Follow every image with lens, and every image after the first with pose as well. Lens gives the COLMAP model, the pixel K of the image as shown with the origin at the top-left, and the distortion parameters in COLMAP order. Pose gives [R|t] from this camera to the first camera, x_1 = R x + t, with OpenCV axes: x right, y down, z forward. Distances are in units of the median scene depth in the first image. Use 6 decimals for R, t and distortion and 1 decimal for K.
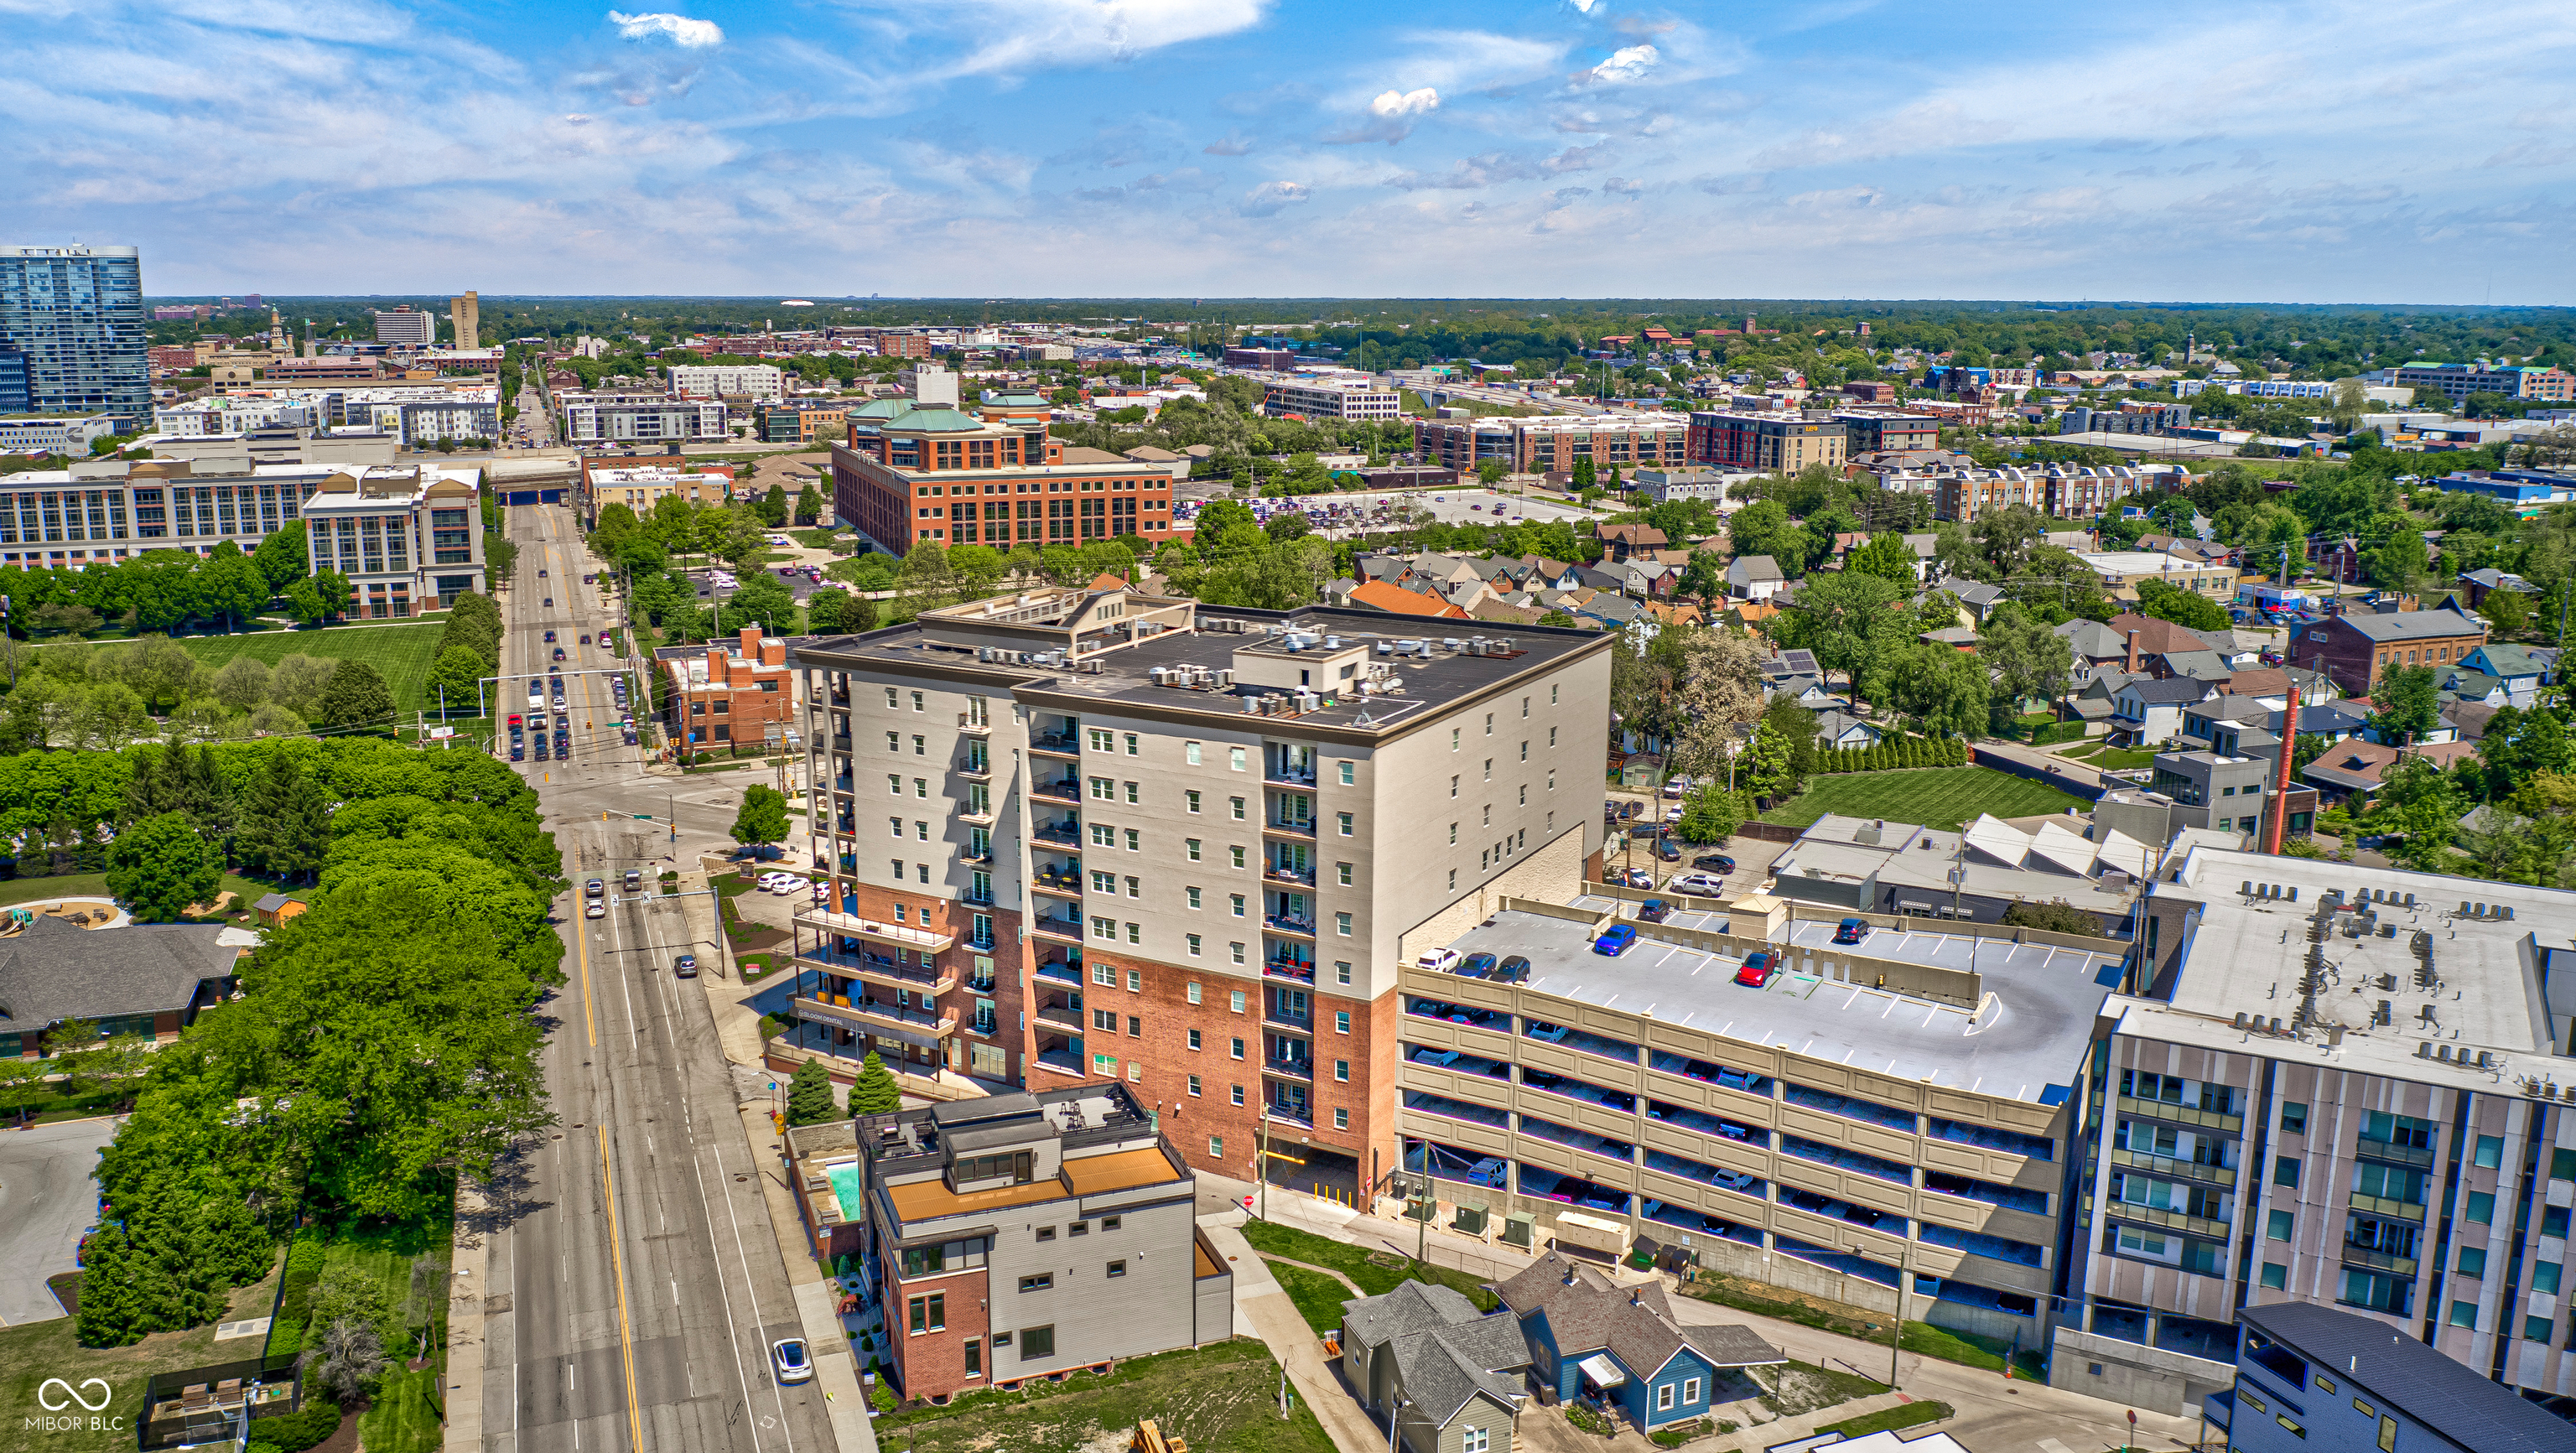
lens RADIAL K [[2005.7, 0, 1291.5], [0, 2005.7, 723.3], [0, 0, 1]] dist [-0.033135, -0.005481]
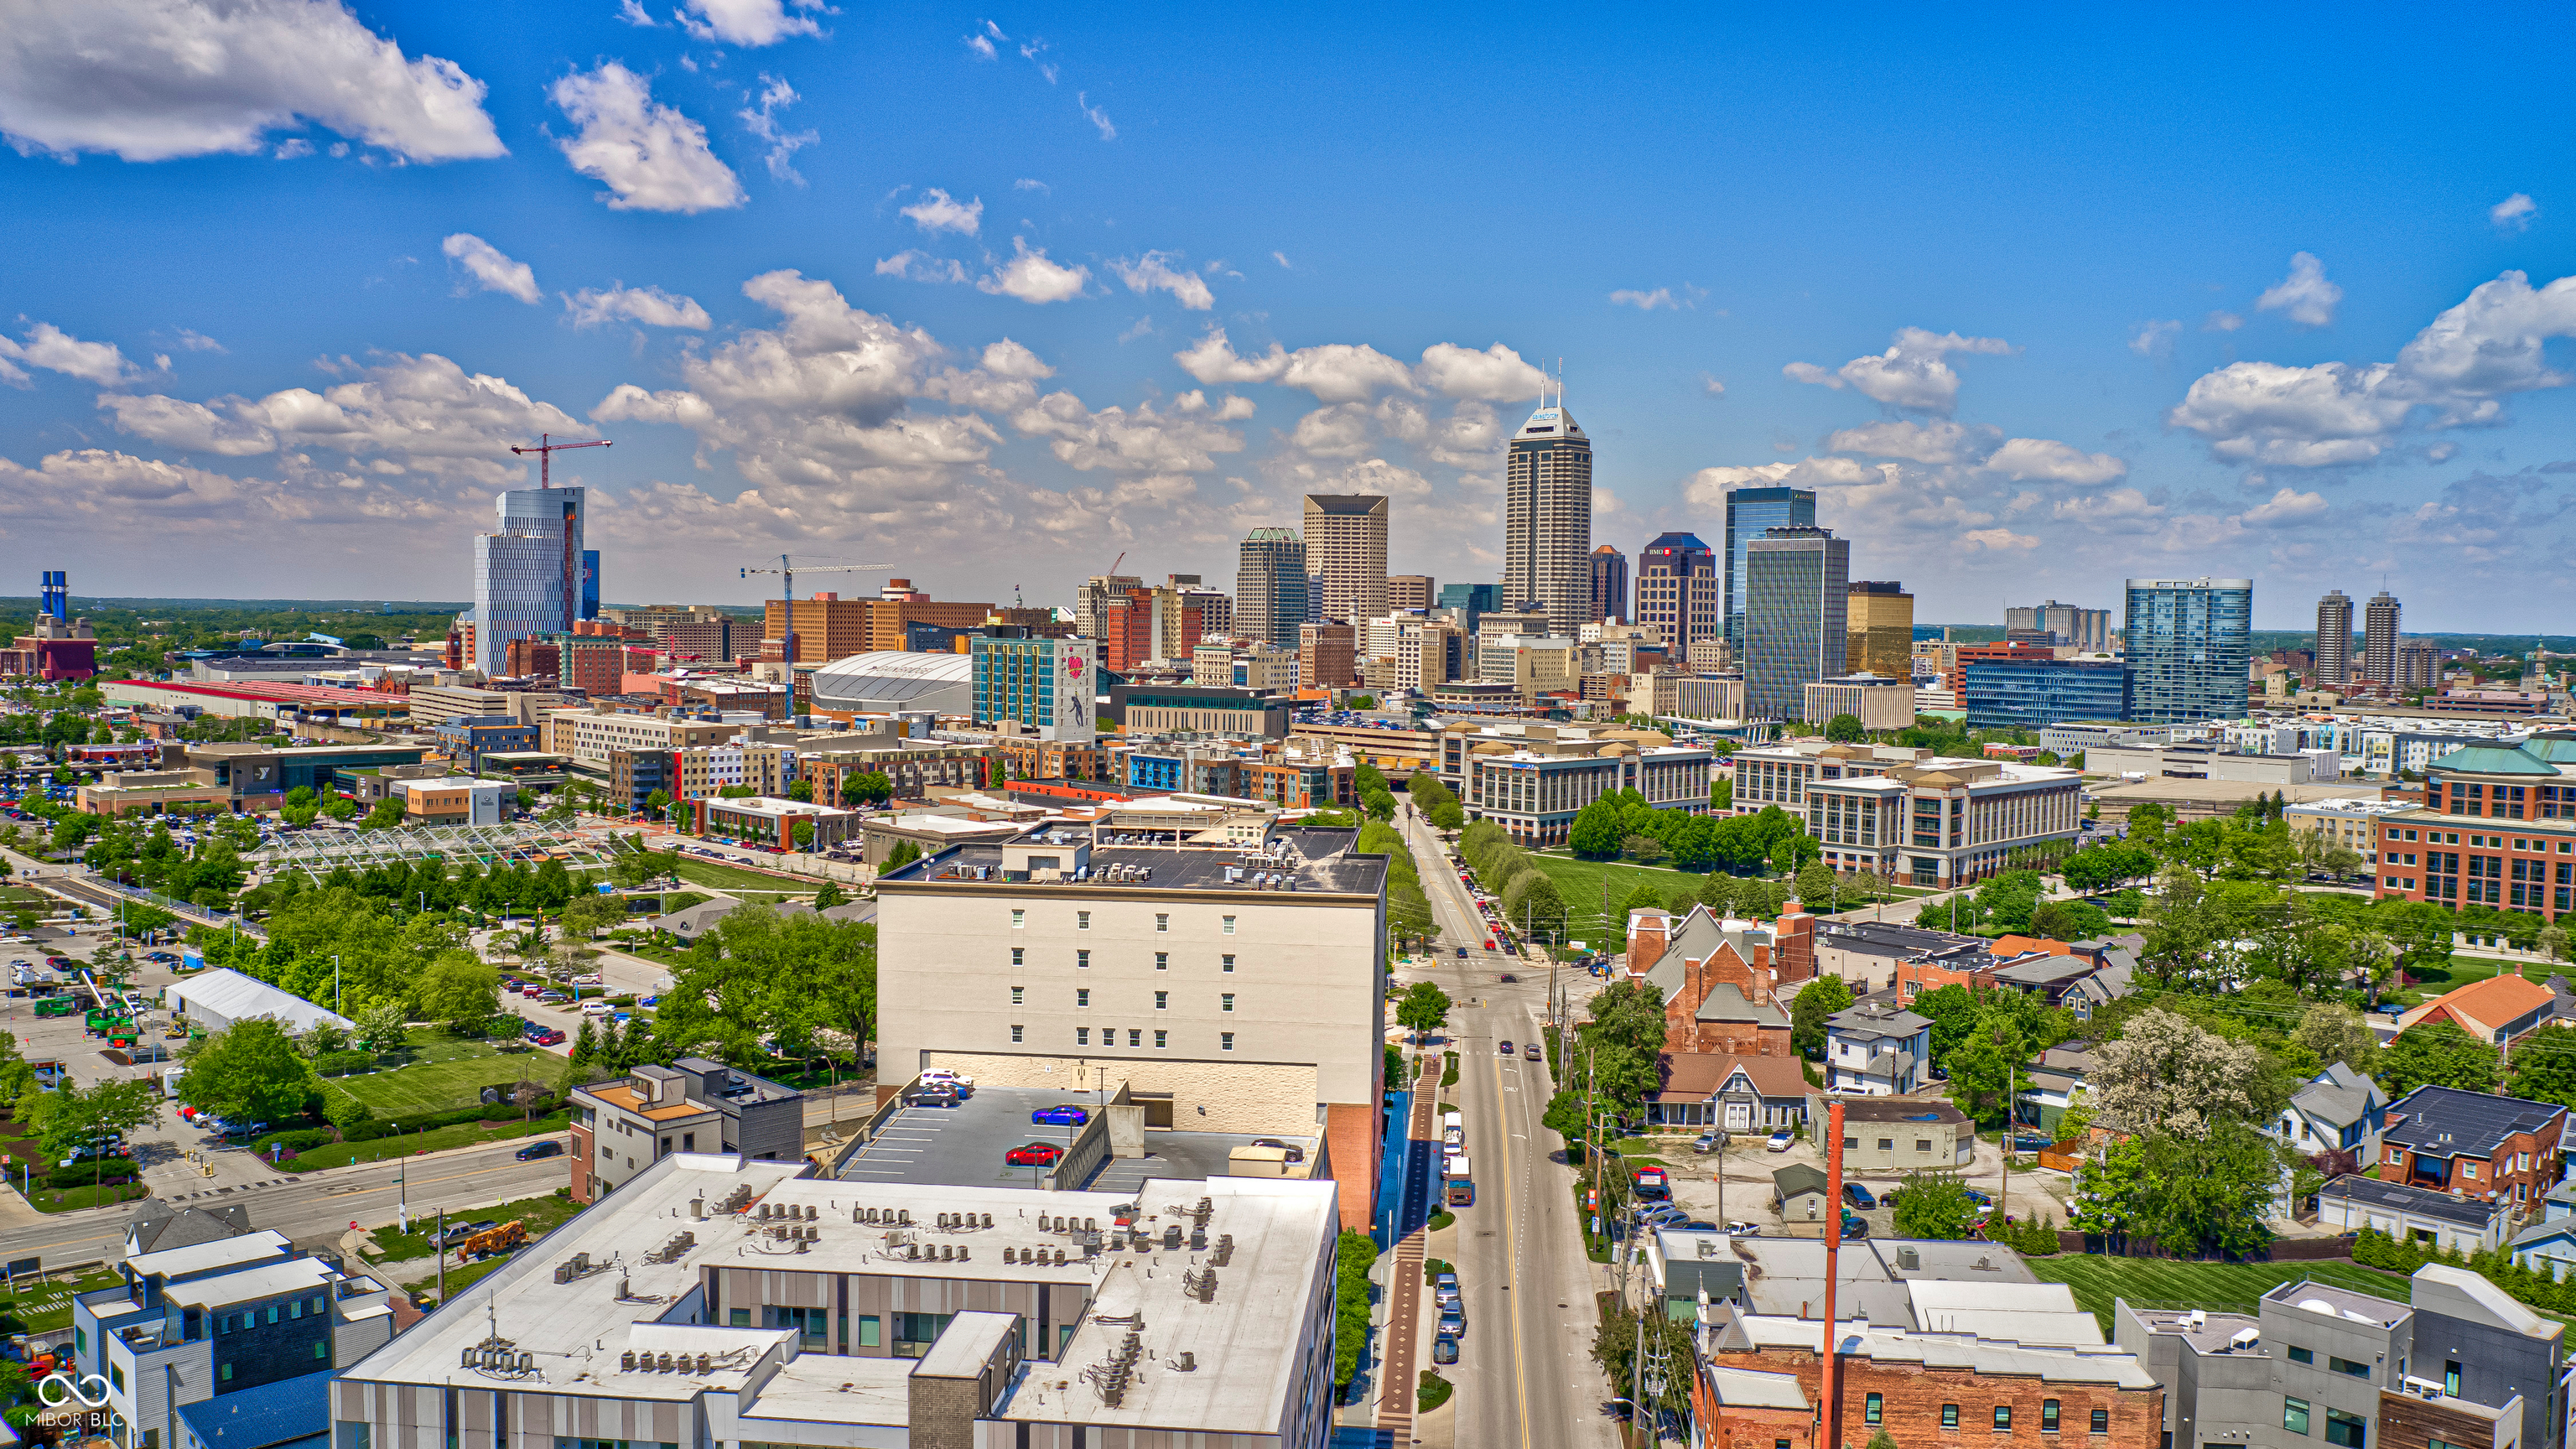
lens RADIAL K [[1997.9, 0, 1292.6], [0, 1997.9, 678.9], [0, 0, 1]] dist [-0.034976, -0.007022]
pose [[0.400809, 0.030741, -0.915646, 1.155503], [-0.204627, 0.977193, -0.056765, -0.091873], [0.893017, 0.210117, 0.397958, 0.557907]]
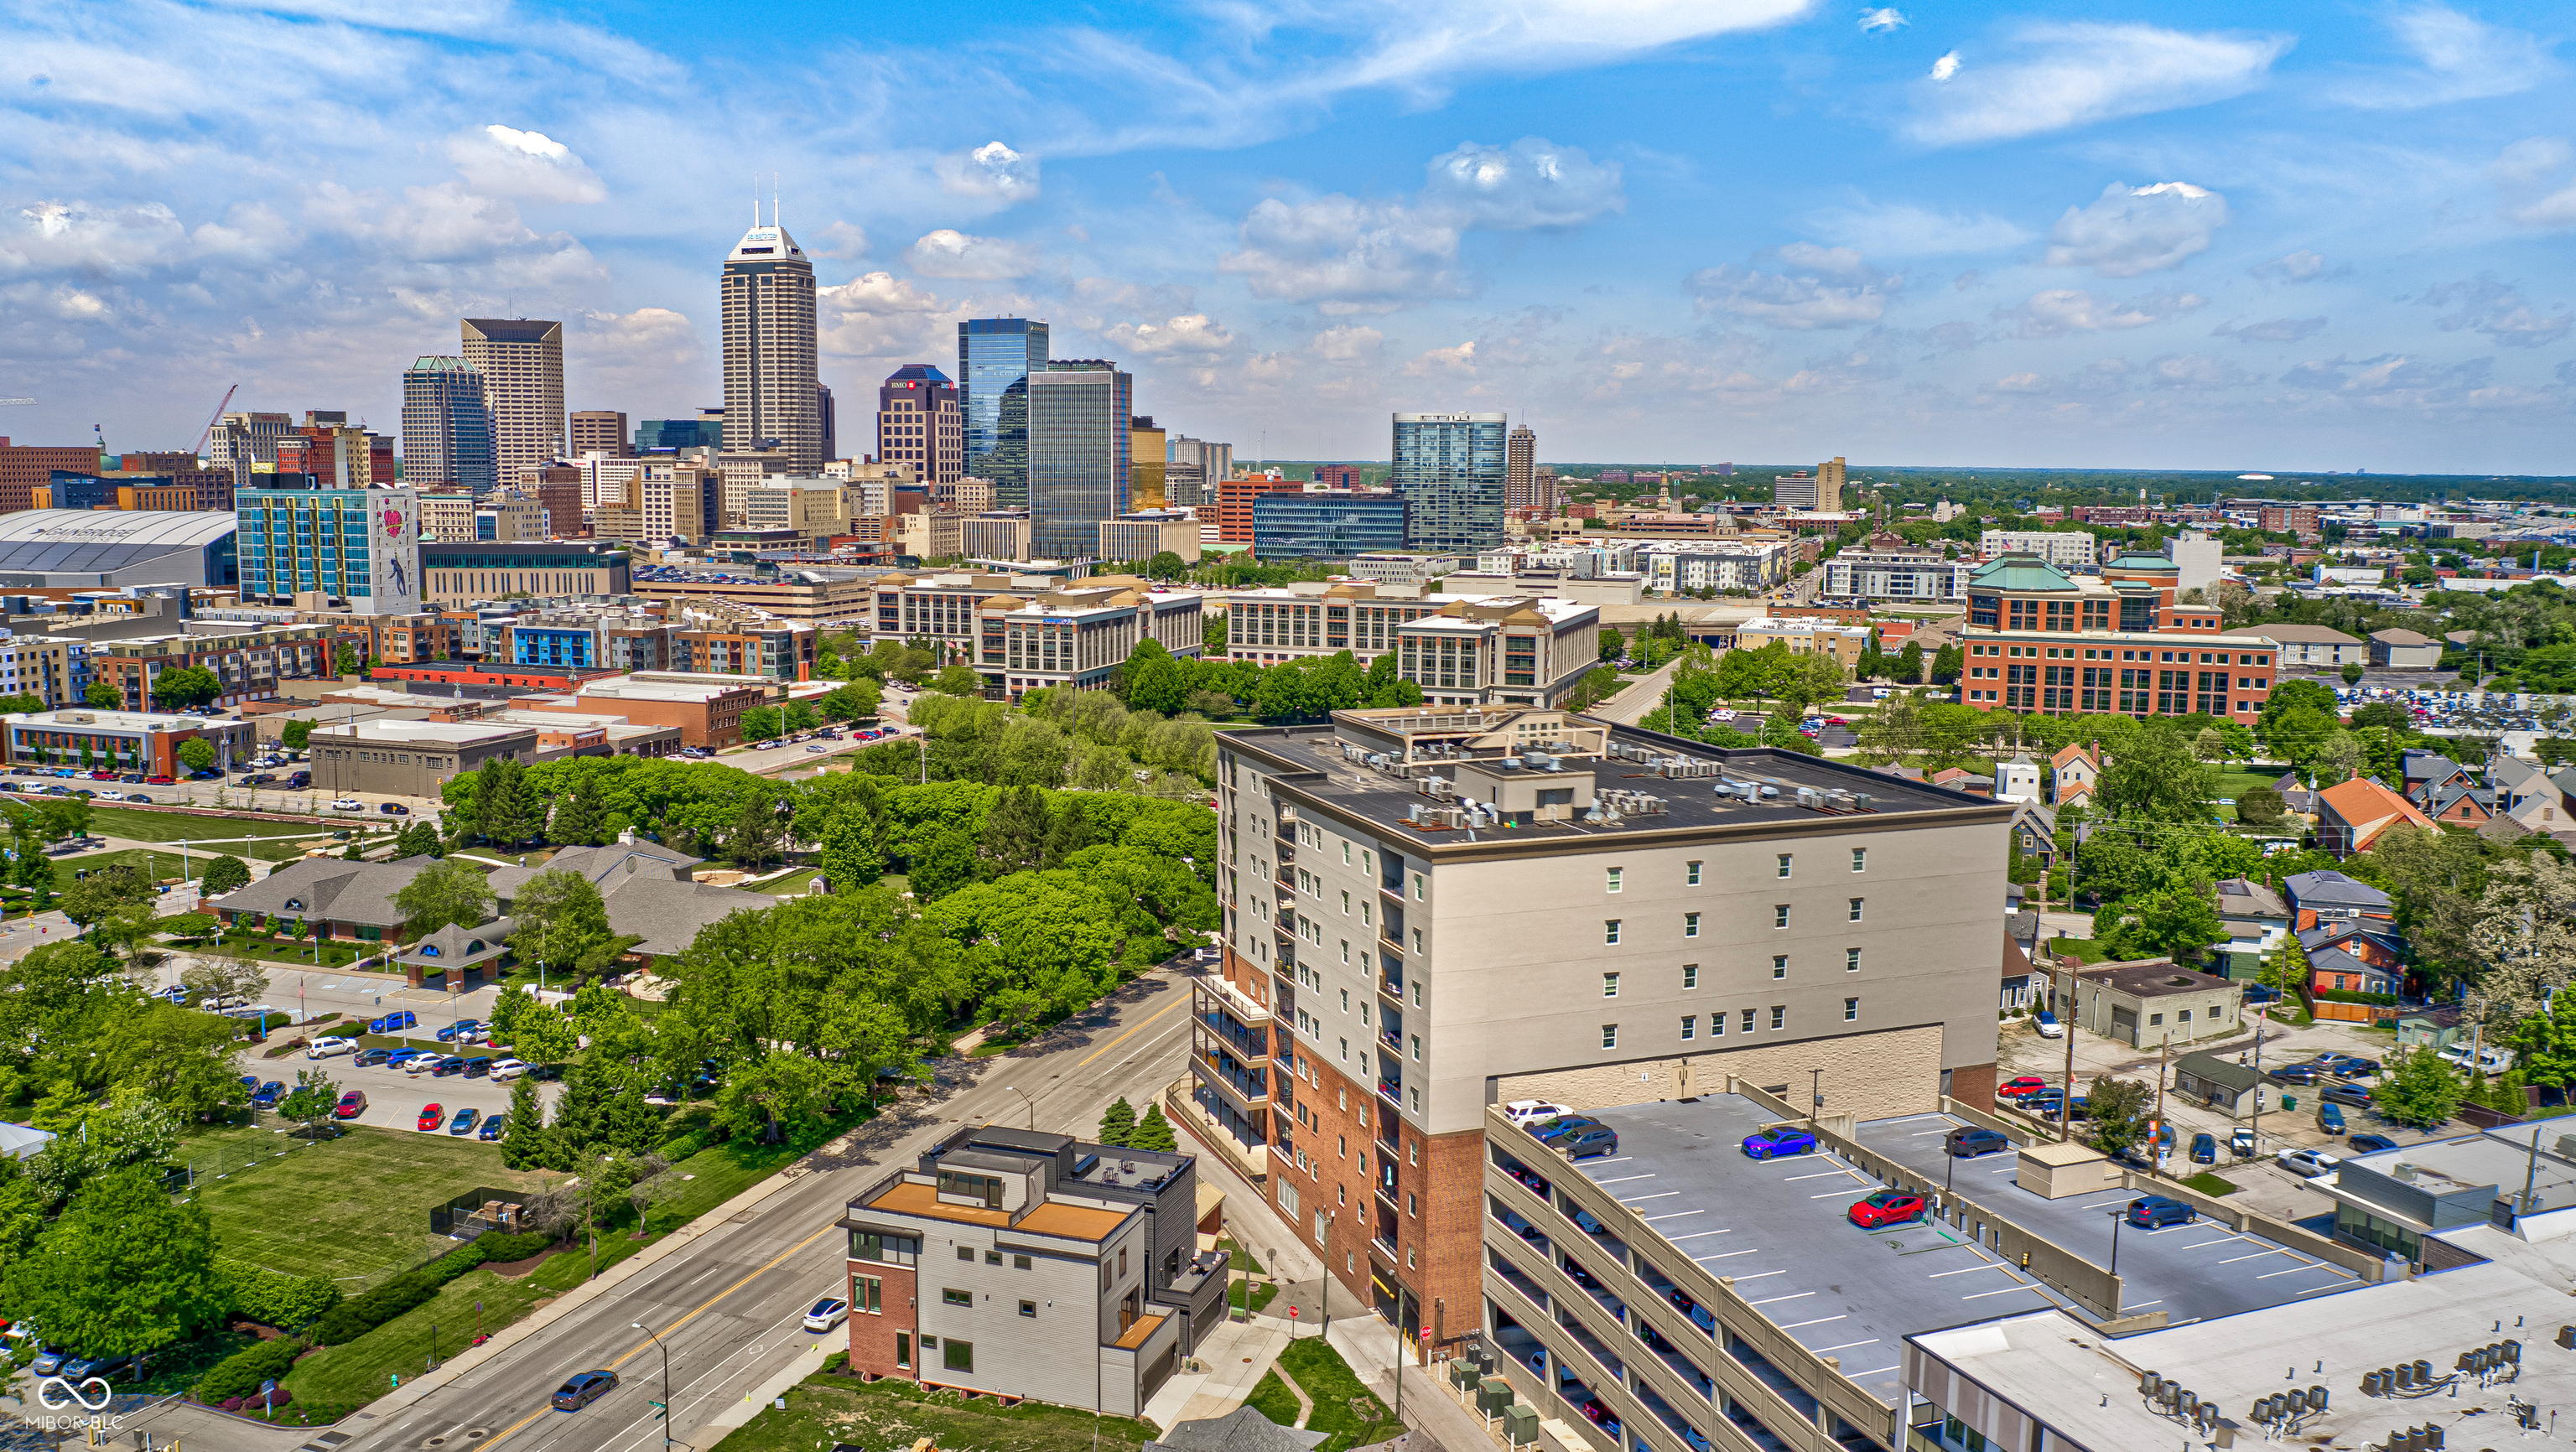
lens RADIAL K [[2005.6, 0, 1289.8], [0, 2005.6, 714.1], [0, 0, 1]] dist [-0.033135, -0.005481]
pose [[0.764898, 0.080332, -0.639123, 0.484949], [-0.136894, 0.989801, -0.039425, -0.008891], [0.629437, 0.117648, 0.768094, 0.183035]]
